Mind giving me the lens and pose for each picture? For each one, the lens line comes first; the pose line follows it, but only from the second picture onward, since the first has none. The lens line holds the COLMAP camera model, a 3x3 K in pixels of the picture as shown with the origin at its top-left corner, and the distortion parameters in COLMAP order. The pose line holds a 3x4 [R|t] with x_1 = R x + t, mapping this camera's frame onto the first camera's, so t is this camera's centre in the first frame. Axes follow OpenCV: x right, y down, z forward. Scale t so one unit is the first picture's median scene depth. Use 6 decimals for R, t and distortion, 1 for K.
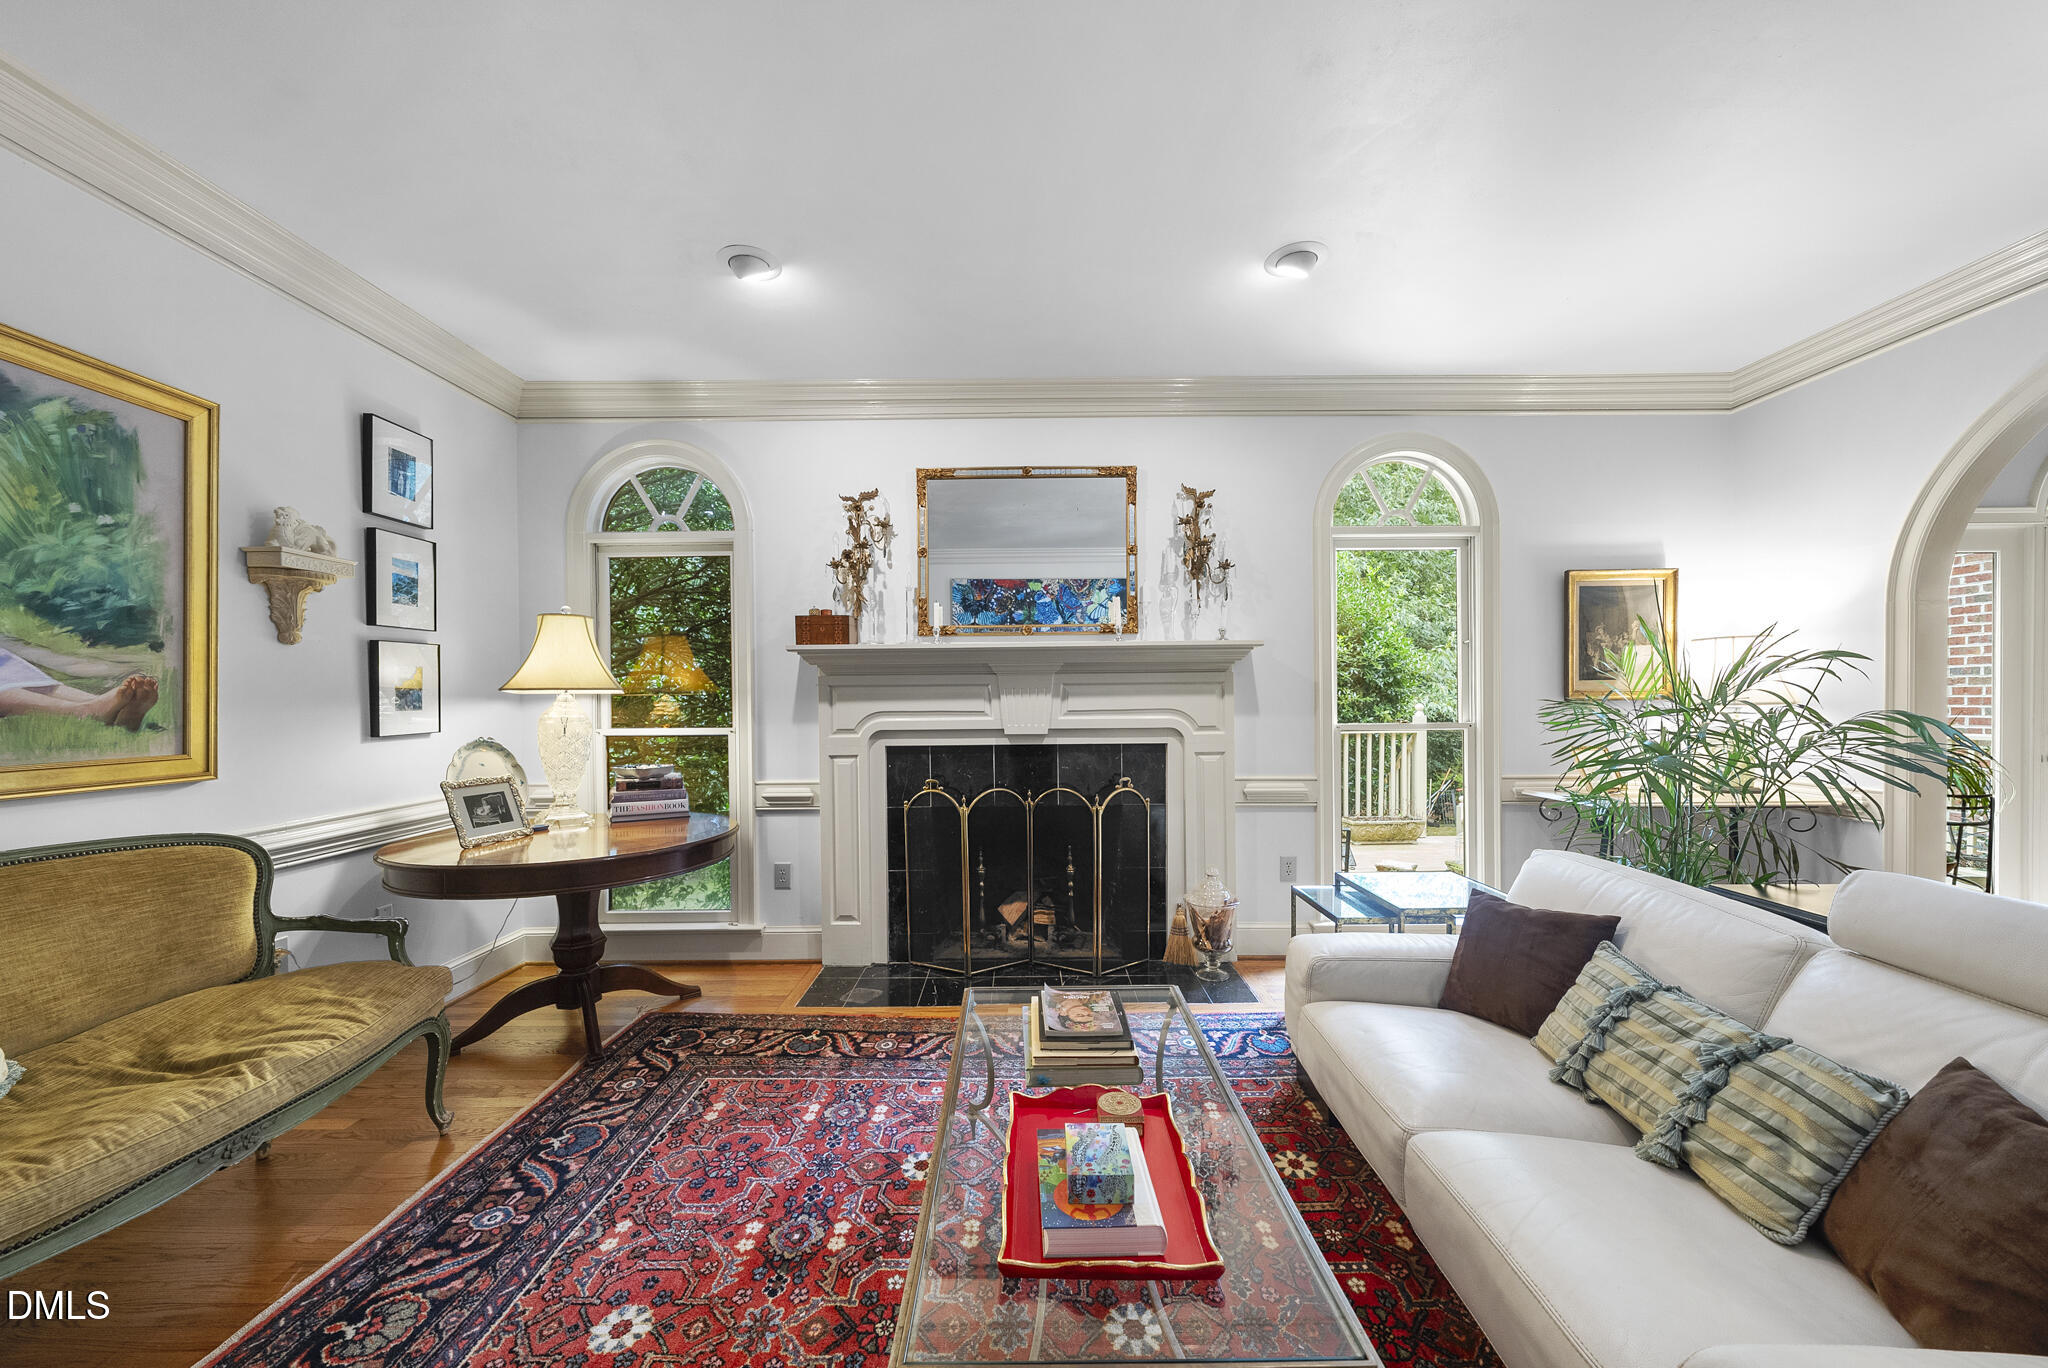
lens RADIAL K [[733.1, 0, 1022.0], [0, 733.1, 706.8], [0, 0, 1]] dist [-0.000579, 0.000065]
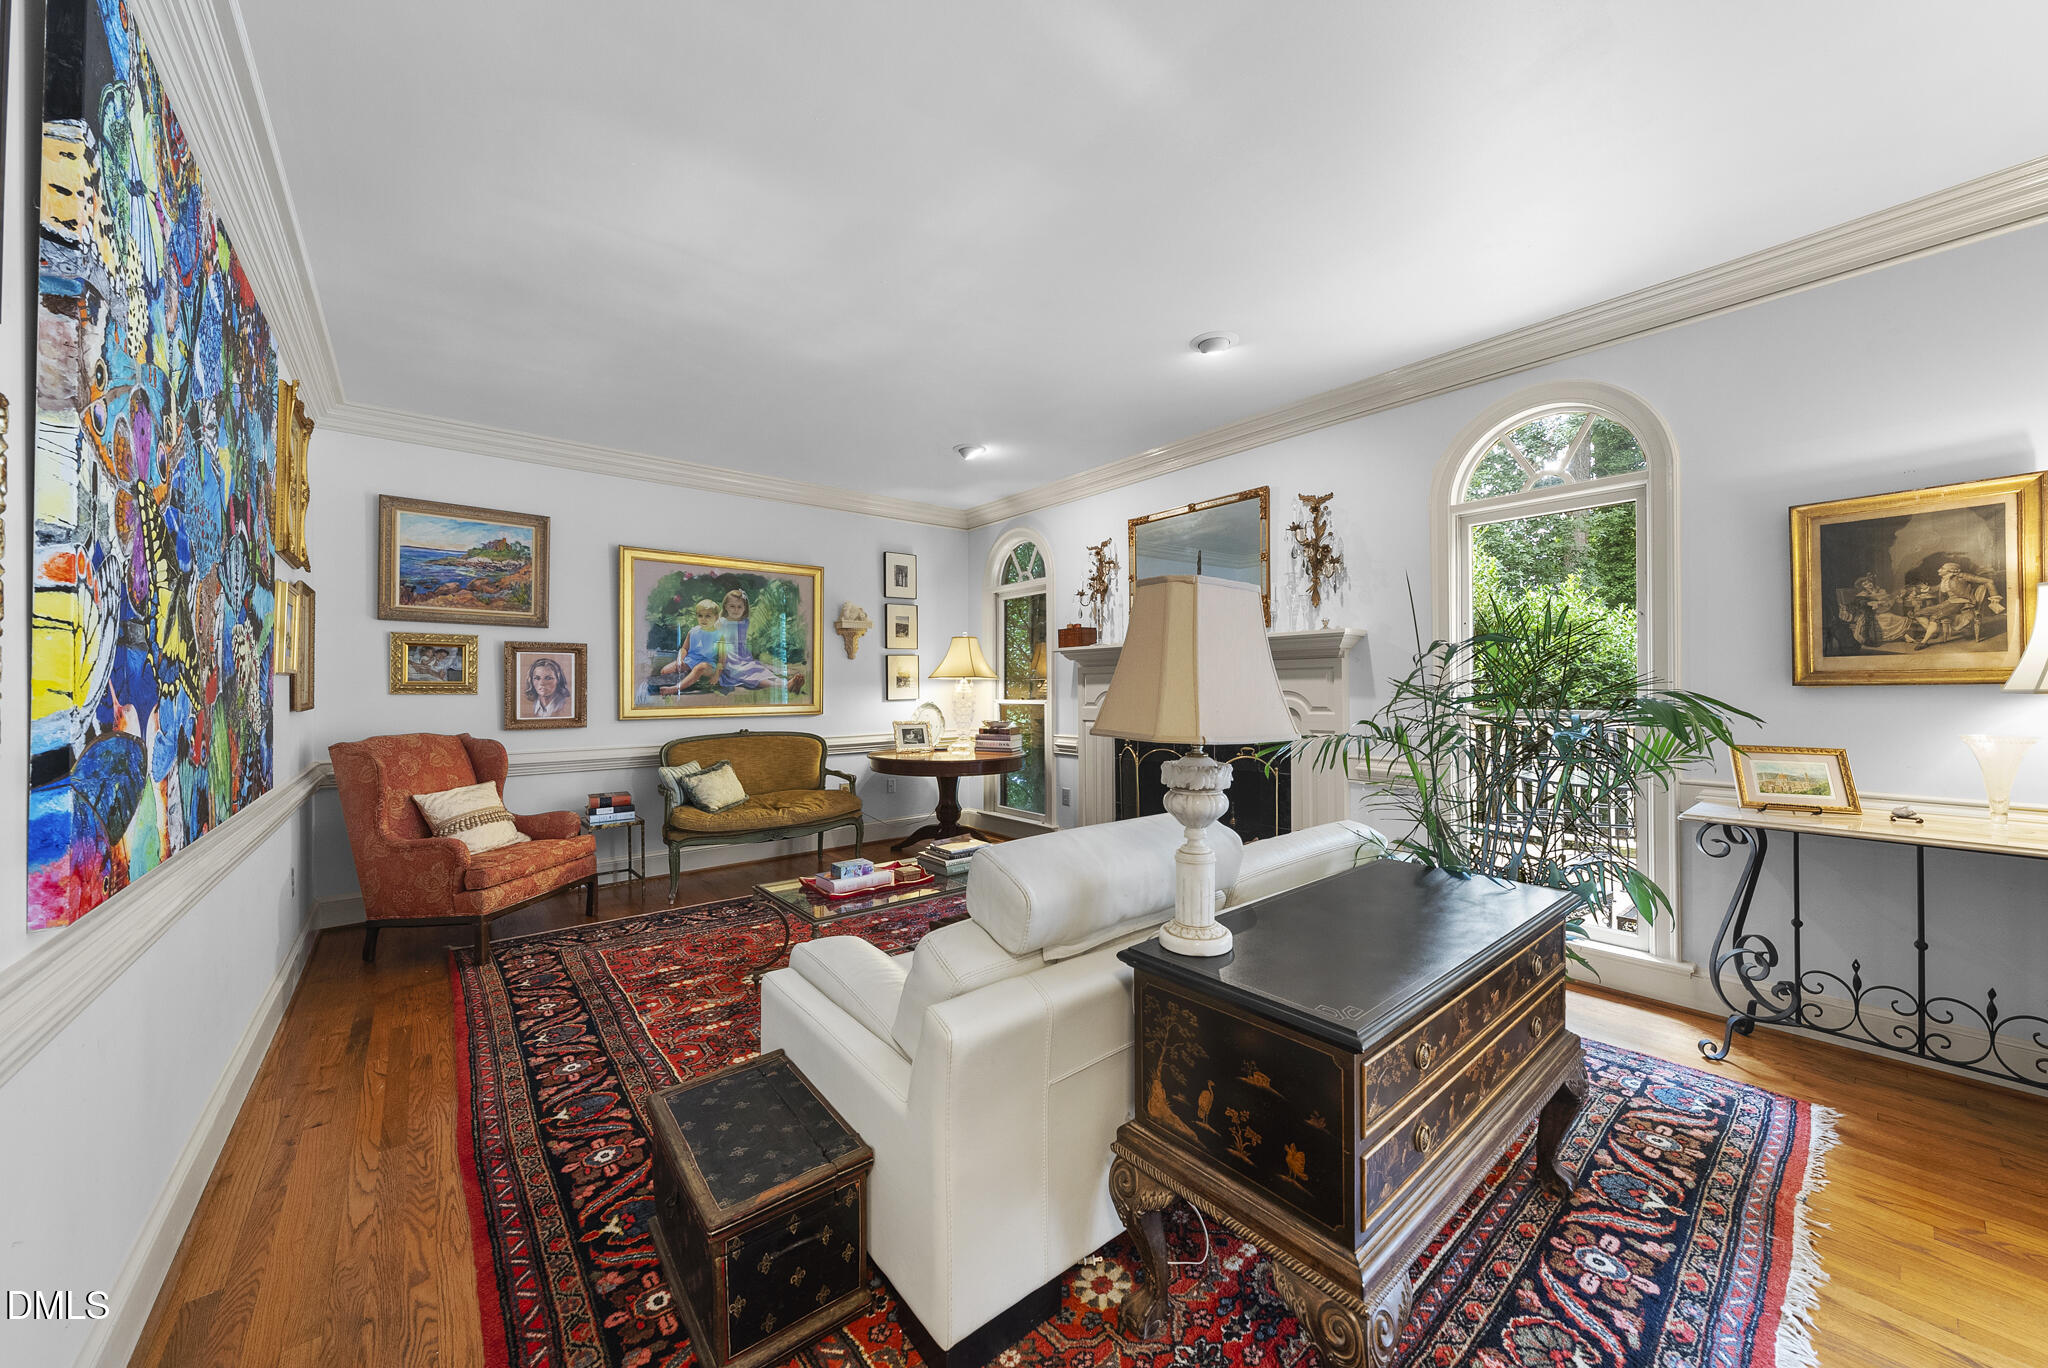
lens RADIAL K [[723.8, 0, 1028.3], [0, 723.8, 685.9], [0, 0, 1]] dist [-0.002502, 0.000187]
pose [[0.641299, 0.004976, -0.767275, 0.814550], [-0.008209, 0.999966, -0.000376, -0.002457], [0.767247, 0.006539, 0.641318, -0.042302]]
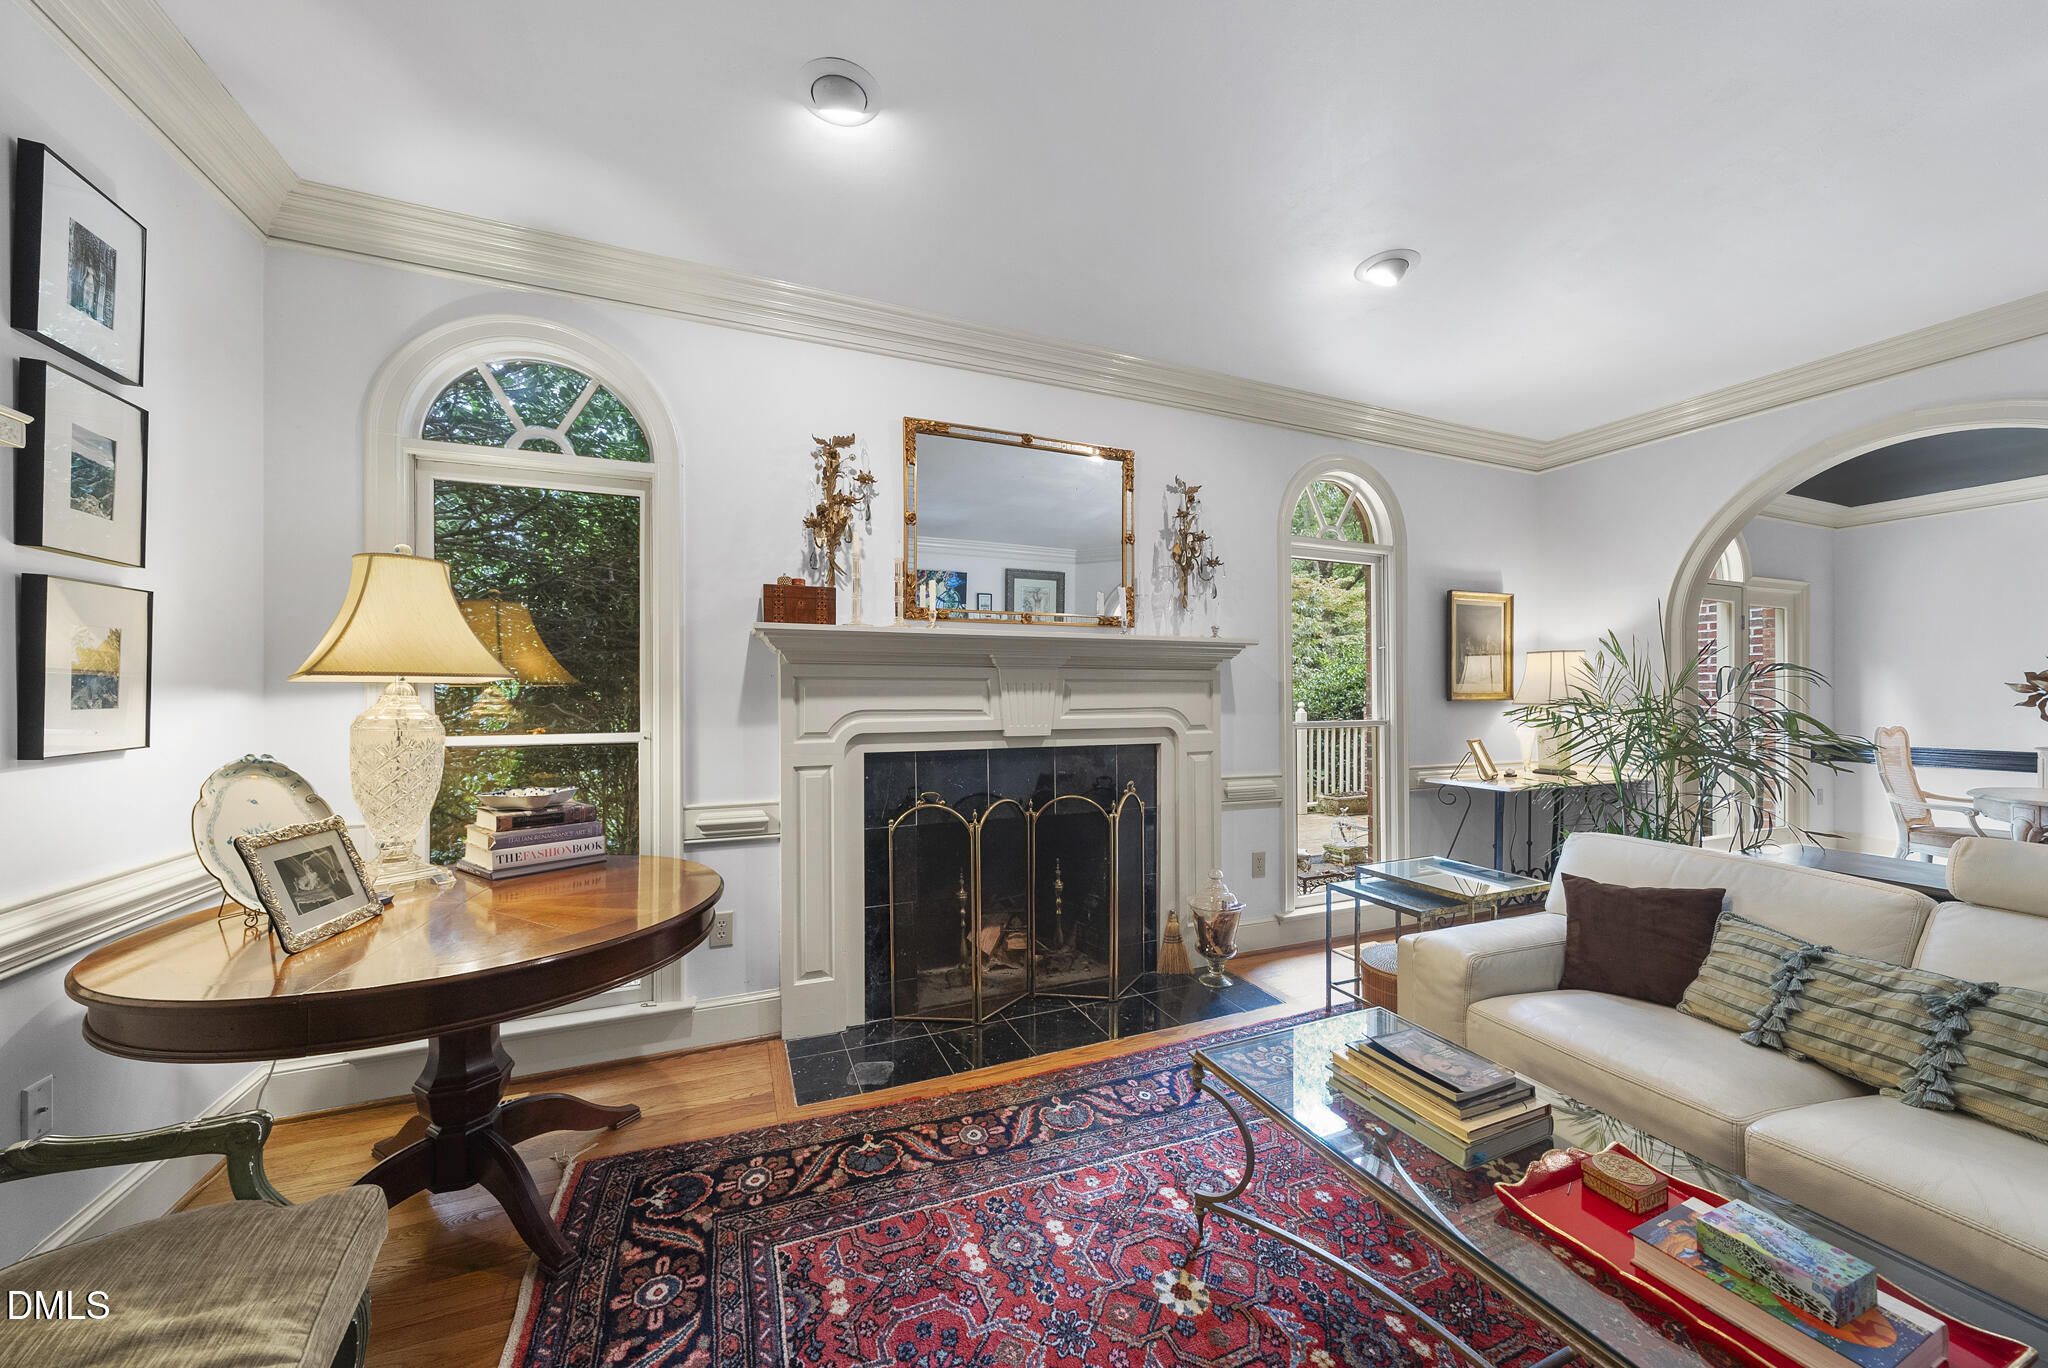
lens RADIAL K [[728.4, 0, 1019.7], [0, 728.4, 693.8], [0, 0, 1]] dist [-0.000609, 0.000216]
pose [[0.921435, 0.008748, 0.388434, -0.345803], [-0.002646, 0.999865, -0.016240, 0.000954], [-0.388523, 0.013936, 0.921334, 0.197178]]
